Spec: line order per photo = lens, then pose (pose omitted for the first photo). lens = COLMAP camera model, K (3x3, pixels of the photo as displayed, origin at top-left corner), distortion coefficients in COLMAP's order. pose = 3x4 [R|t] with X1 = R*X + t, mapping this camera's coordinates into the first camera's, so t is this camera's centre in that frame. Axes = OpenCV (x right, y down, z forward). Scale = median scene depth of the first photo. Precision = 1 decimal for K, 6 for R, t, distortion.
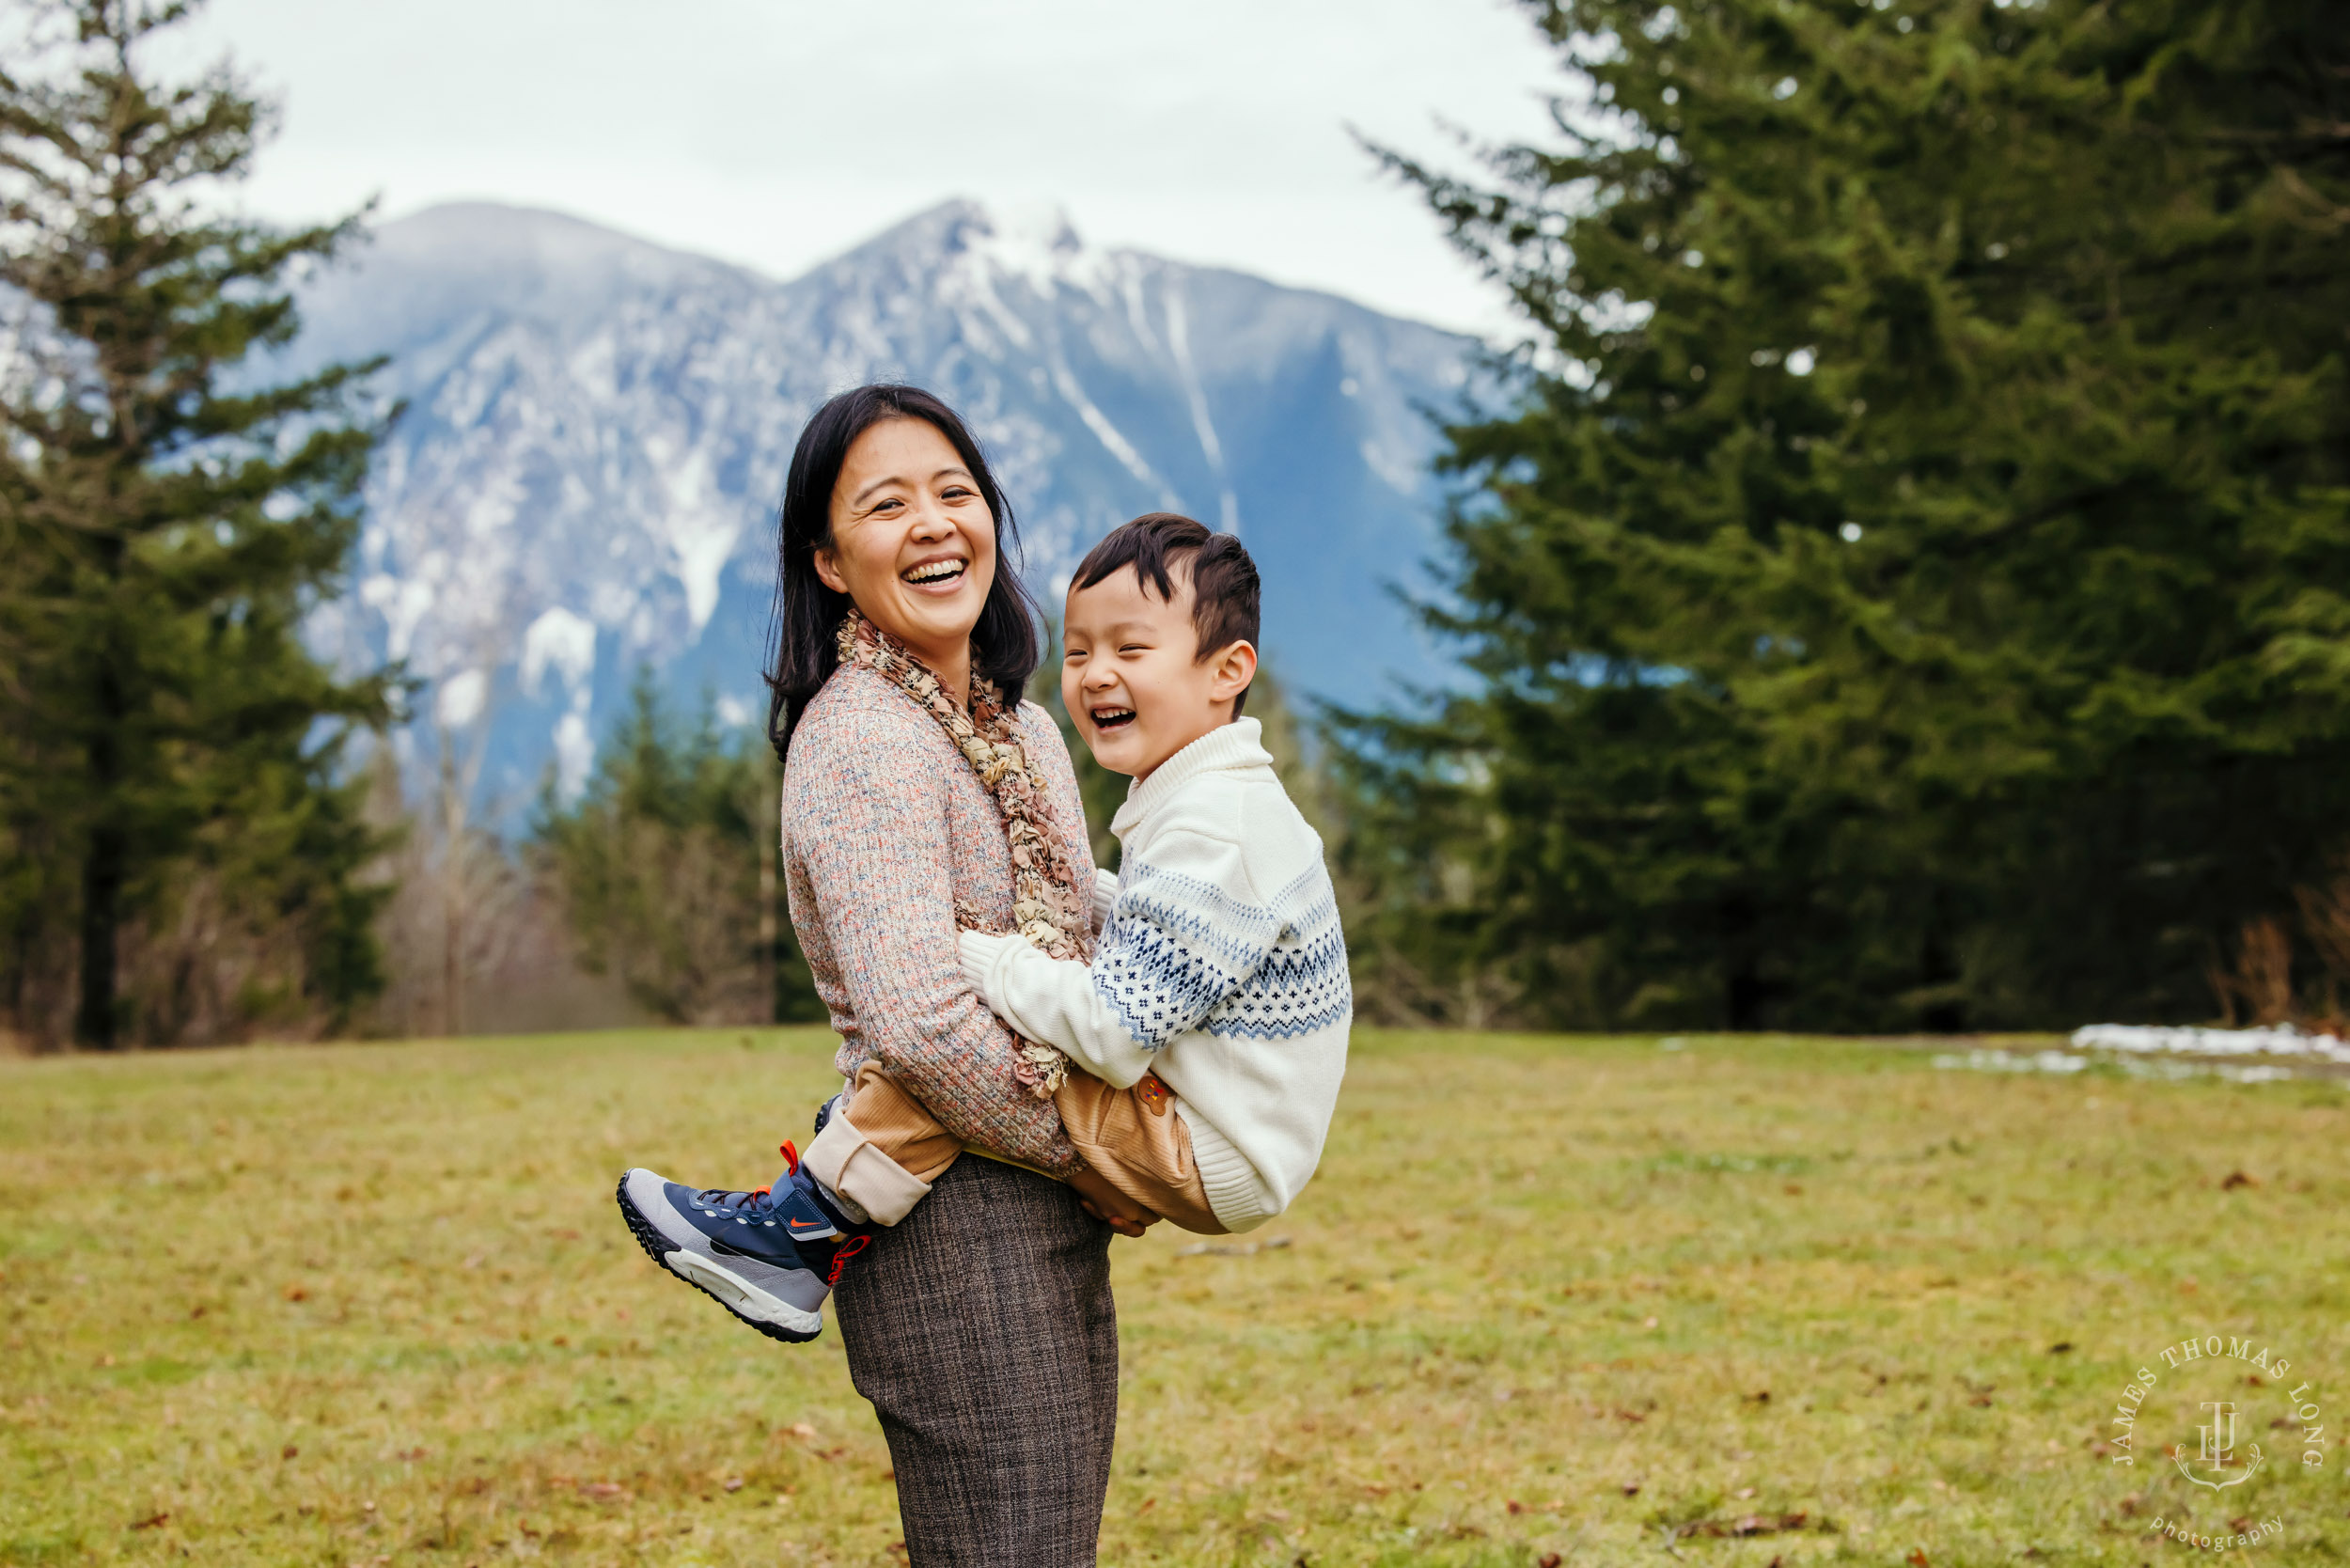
lens RADIAL K [[6717.4, 0, 1245.6], [0, 6717.4, 823.3], [0, 0, 1]] dist [0.095784, 0.000000]
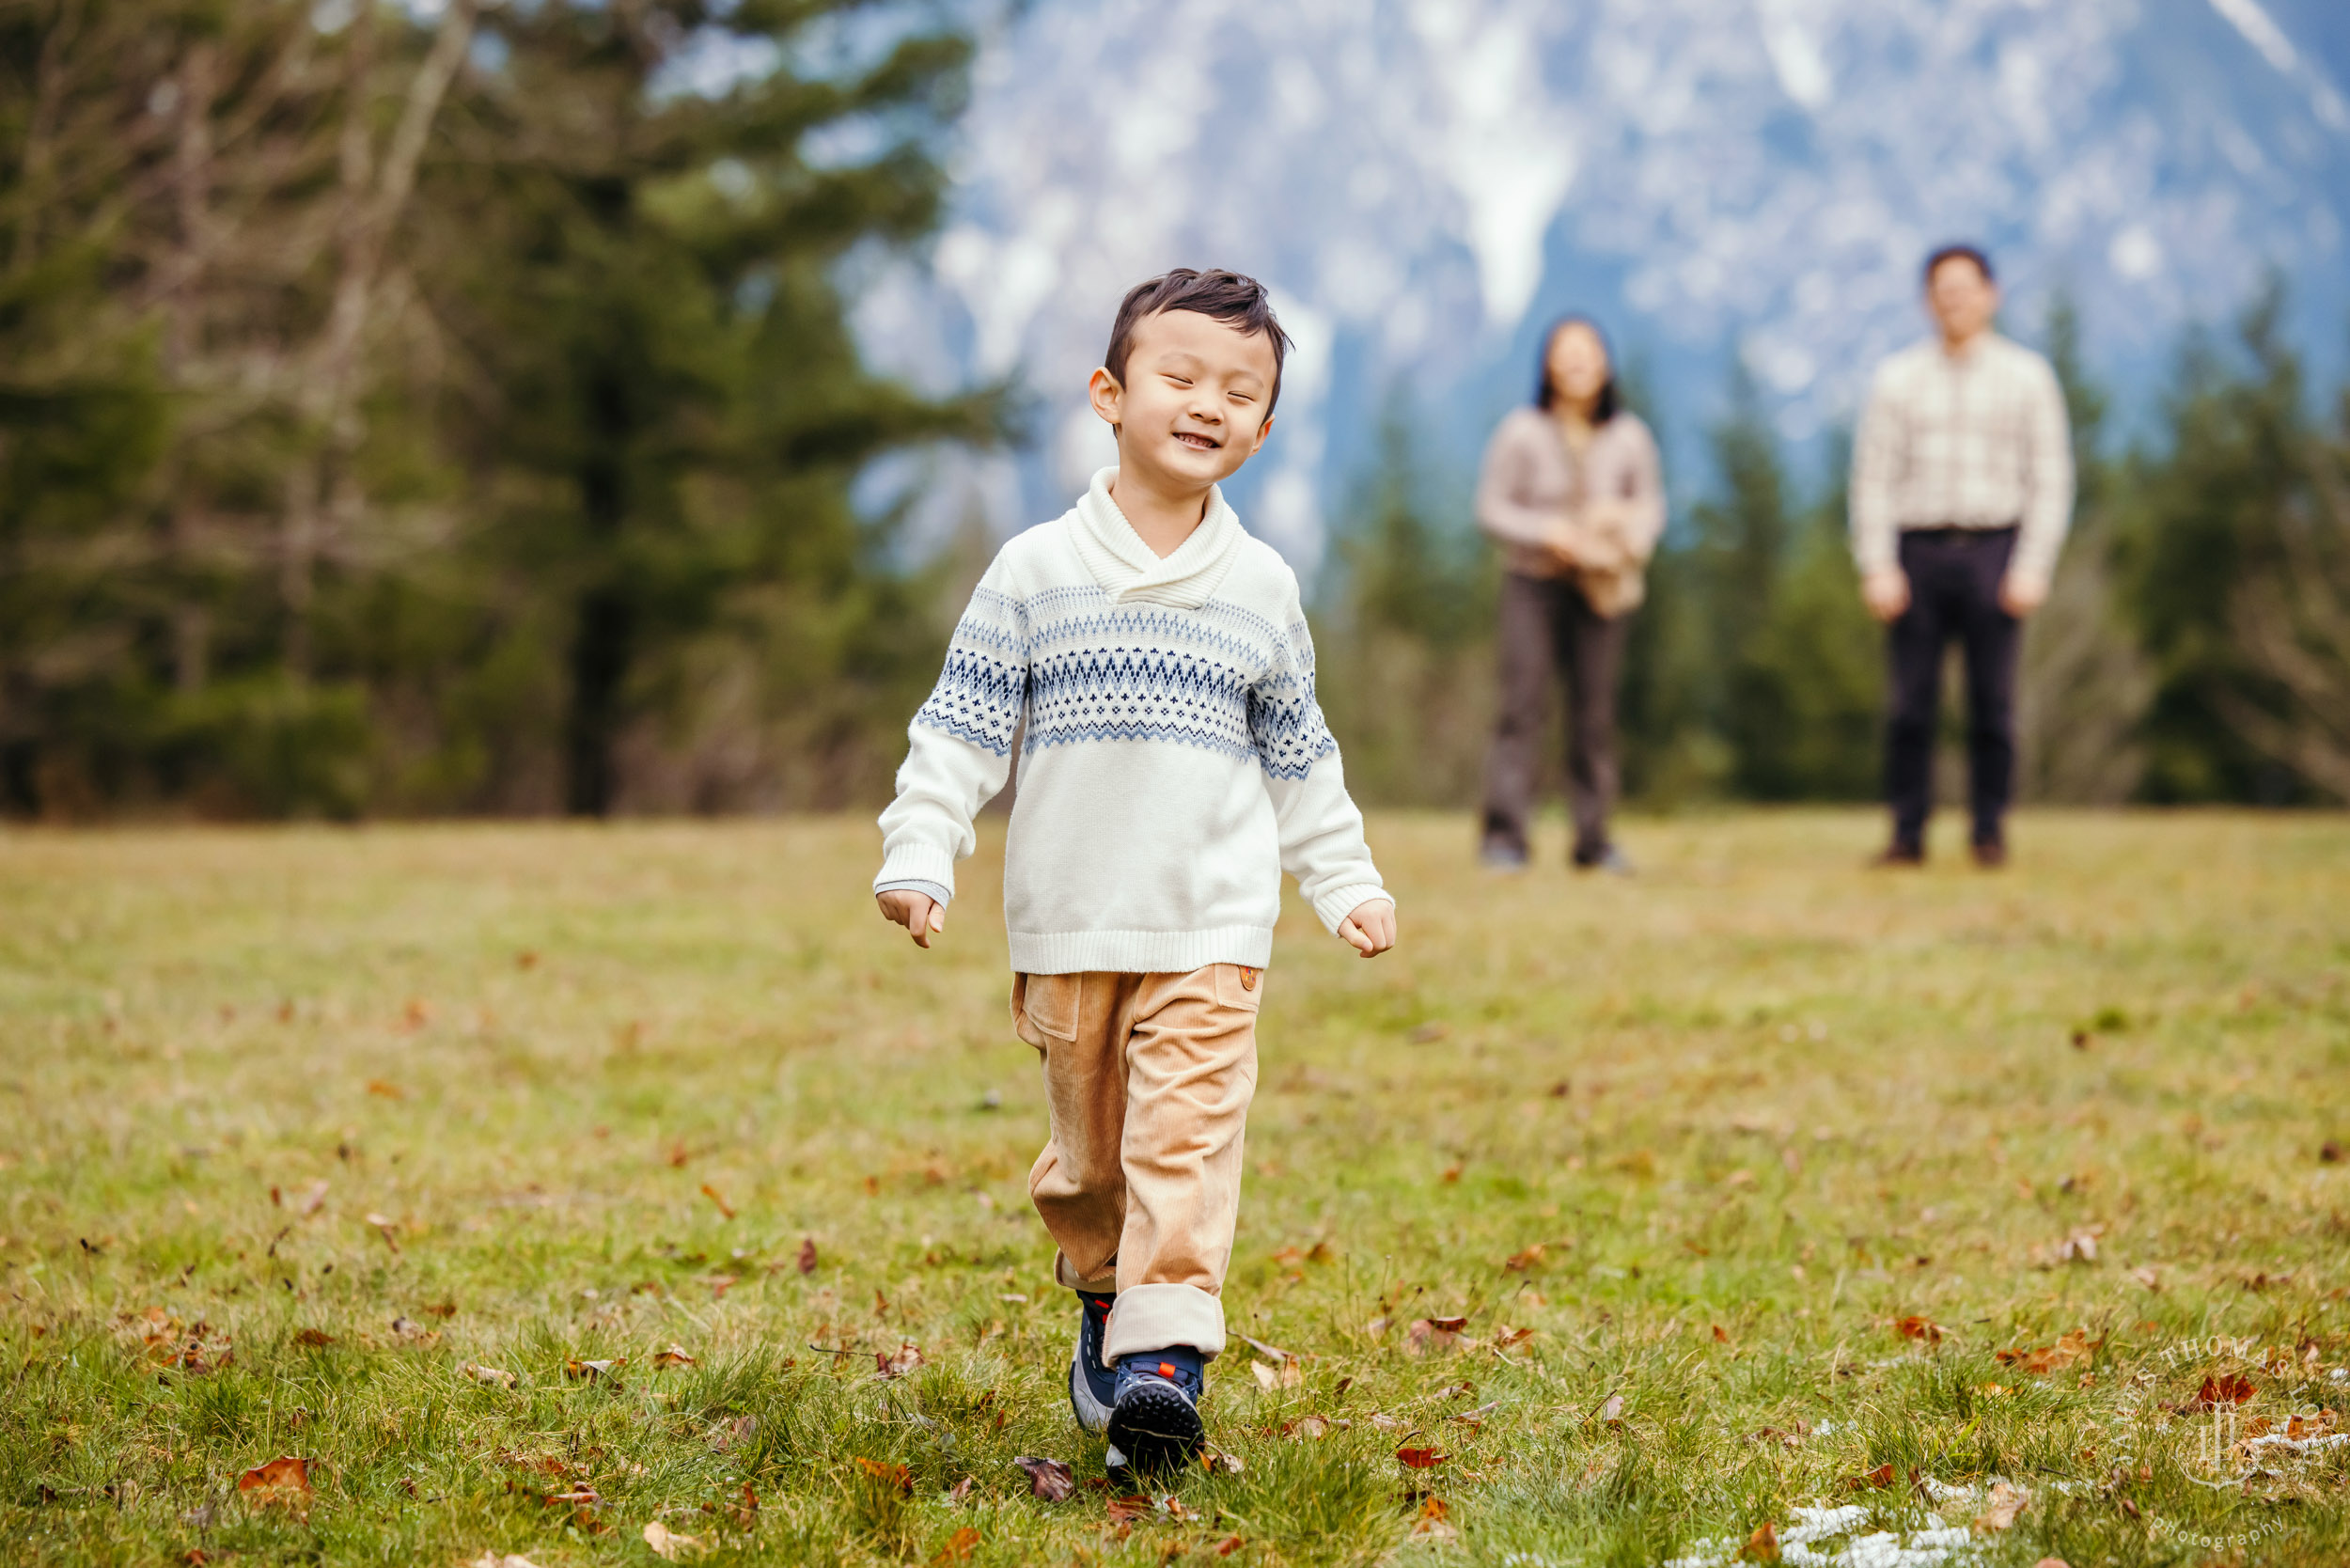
lens RADIAL K [[7678.6, 0, 1167.8], [0, 7678.6, 783.4], [0, 0, 1]] dist [0.178510, 0.000000]
pose [[0.994355, 0.008622, -0.105750, -0.034523], [-0.005112, 0.999428, 0.033415, -0.010163], [0.105978, -0.032686, 0.993831, 0.290687]]
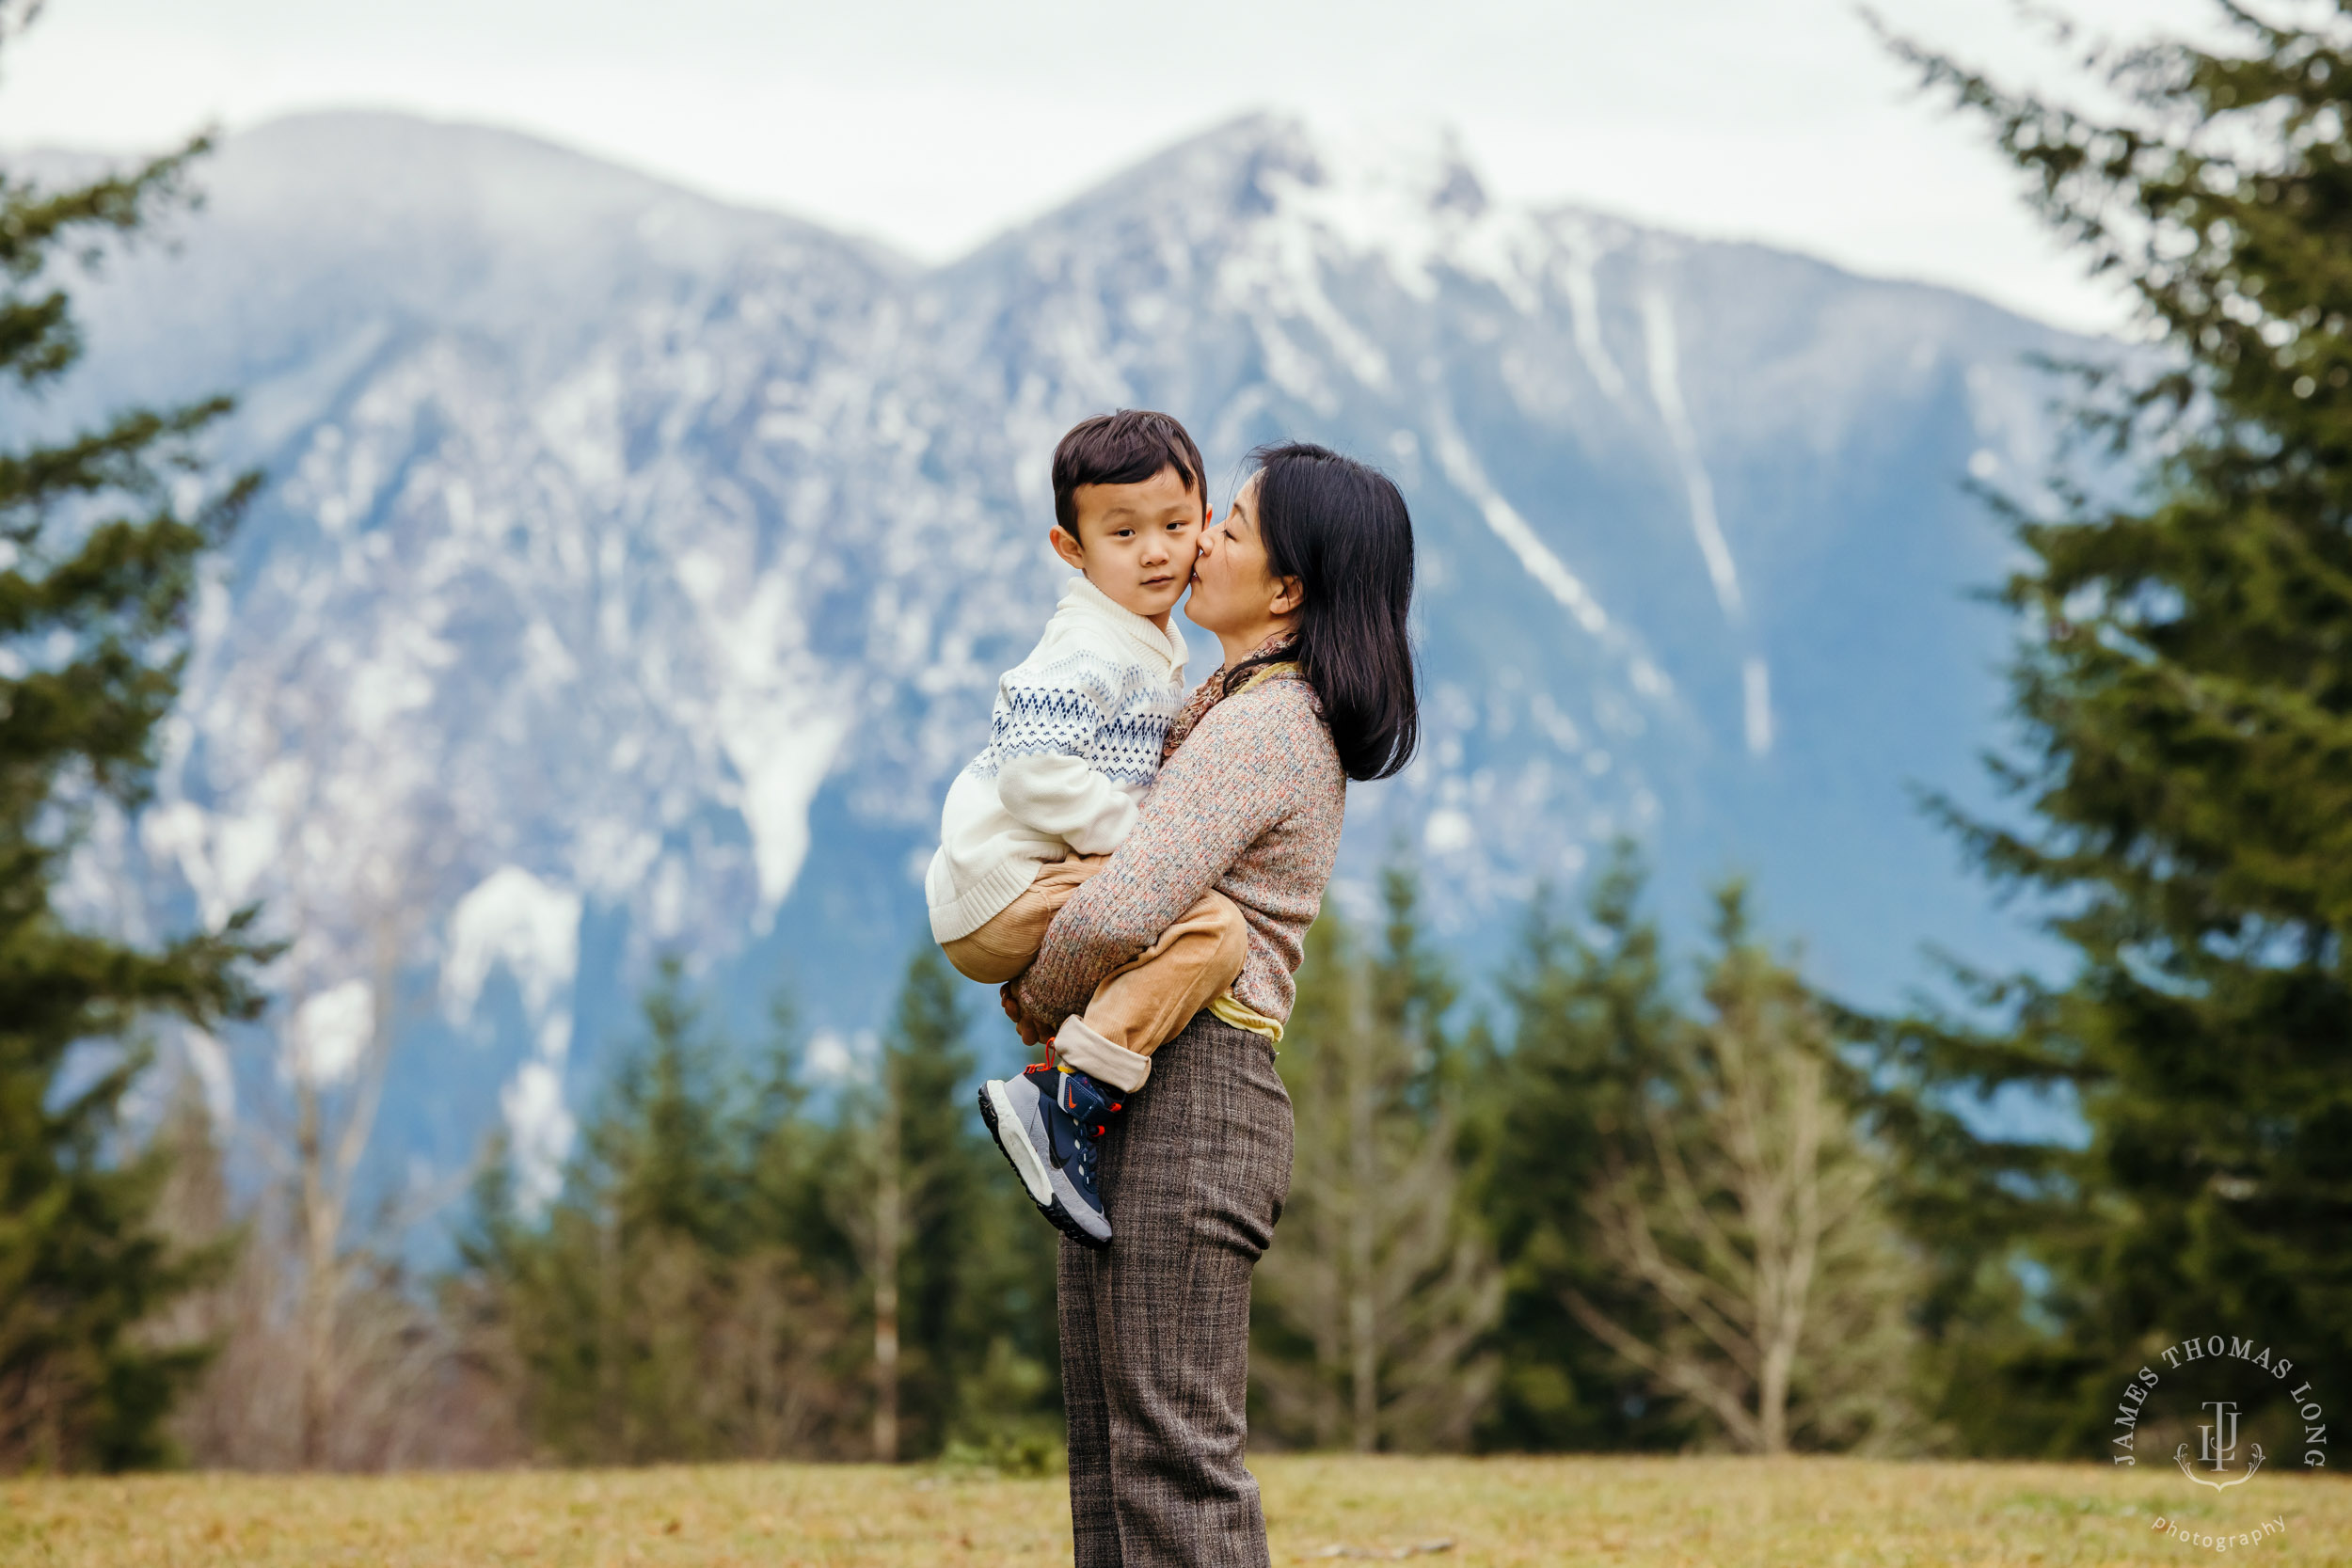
lens RADIAL K [[10181.9, 0, 1191.9], [0, 10181.9, 777.1], [0, 0, 1]] dist [1.176354, 0.000000]
pose [[0.999335, 0.006066, -0.035969, -0.015789], [-0.007246, 0.999437, -0.032774, -0.010975], [0.035750, 0.033013, 0.998815, 0.156645]]
